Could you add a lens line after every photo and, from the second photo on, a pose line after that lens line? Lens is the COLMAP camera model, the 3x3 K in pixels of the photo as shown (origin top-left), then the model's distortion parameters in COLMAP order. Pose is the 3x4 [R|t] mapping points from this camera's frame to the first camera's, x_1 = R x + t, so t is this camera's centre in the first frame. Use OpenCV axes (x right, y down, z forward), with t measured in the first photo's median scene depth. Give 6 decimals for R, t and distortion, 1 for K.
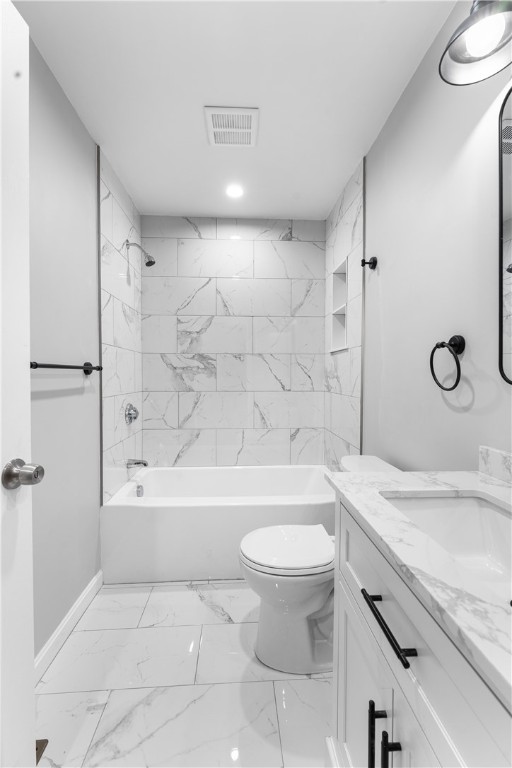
lens RADIAL K [[322.9, 0, 256.0], [0, 322.9, 384.0], [0, 0, 1]] dist [0.000247, 0.000028]
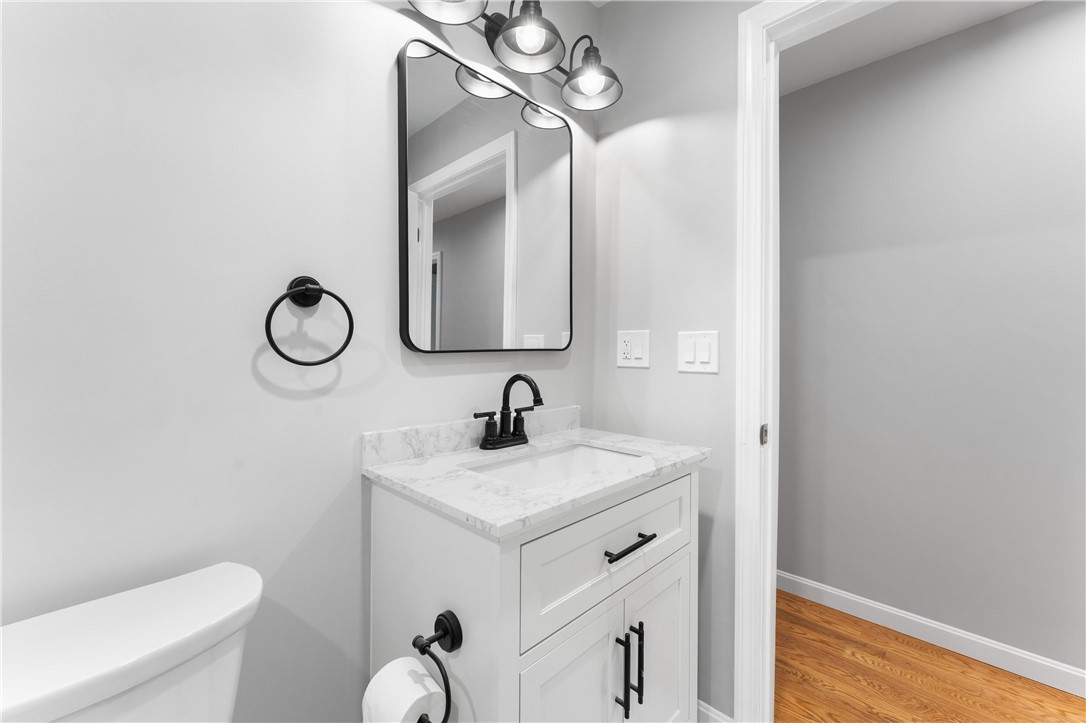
lens RADIAL K [[433.2, 0, 539.7], [0, 433.2, 360.1], [0, 0, 1]] dist [-0.001599, -0.000260]
pose [[-0.669698, -0.022642, 0.742289, -0.345452], [0.014962, 0.998921, 0.043968, -0.020768], [-0.742483, 0.040551, -0.668636, 1.435187]]
